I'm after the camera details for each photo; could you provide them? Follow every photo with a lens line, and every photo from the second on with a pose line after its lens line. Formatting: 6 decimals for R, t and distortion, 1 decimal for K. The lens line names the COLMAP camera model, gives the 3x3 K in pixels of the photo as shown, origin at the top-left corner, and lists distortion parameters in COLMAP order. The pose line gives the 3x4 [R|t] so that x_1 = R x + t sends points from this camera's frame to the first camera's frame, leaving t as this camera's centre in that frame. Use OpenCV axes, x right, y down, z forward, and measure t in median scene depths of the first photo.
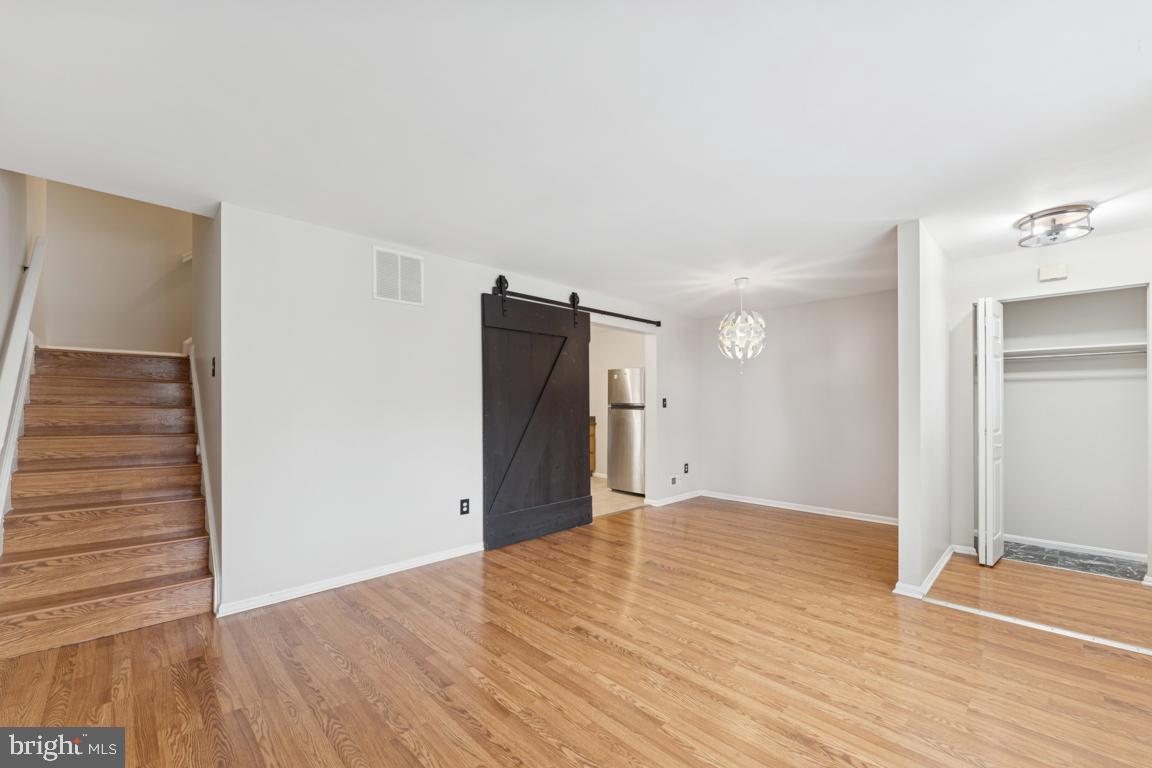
lens RADIAL K [[464.9, 0, 576.8], [0, 464.9, 394.7], [0, 0, 1]] dist [0.001389, 0.000305]
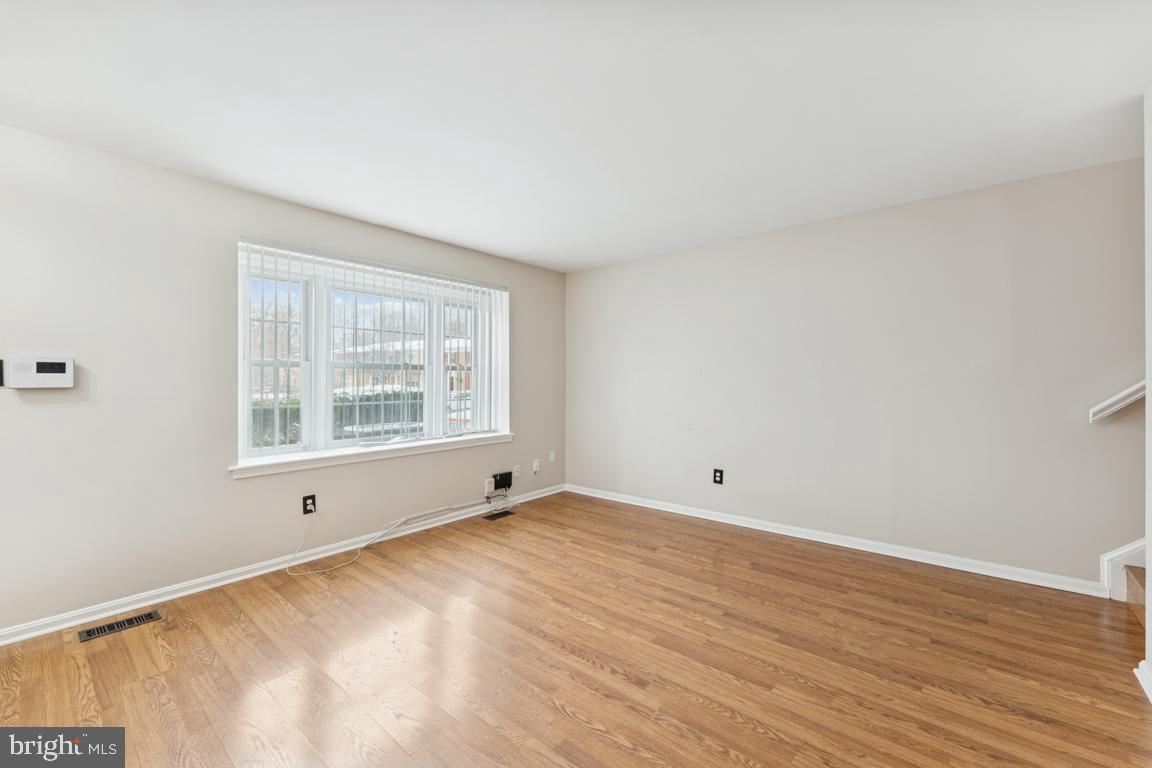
lens RADIAL K [[464.9, 0, 575.3], [0, 464.9, 383.1], [0, 0, 1]] dist [0.001389, 0.000305]
pose [[-0.995248, -0.000015, -0.097372, 0.211500], [0.001663, 0.999851, -0.017153, 0.047289], [0.097358, -0.017234, -0.995100, 2.044078]]
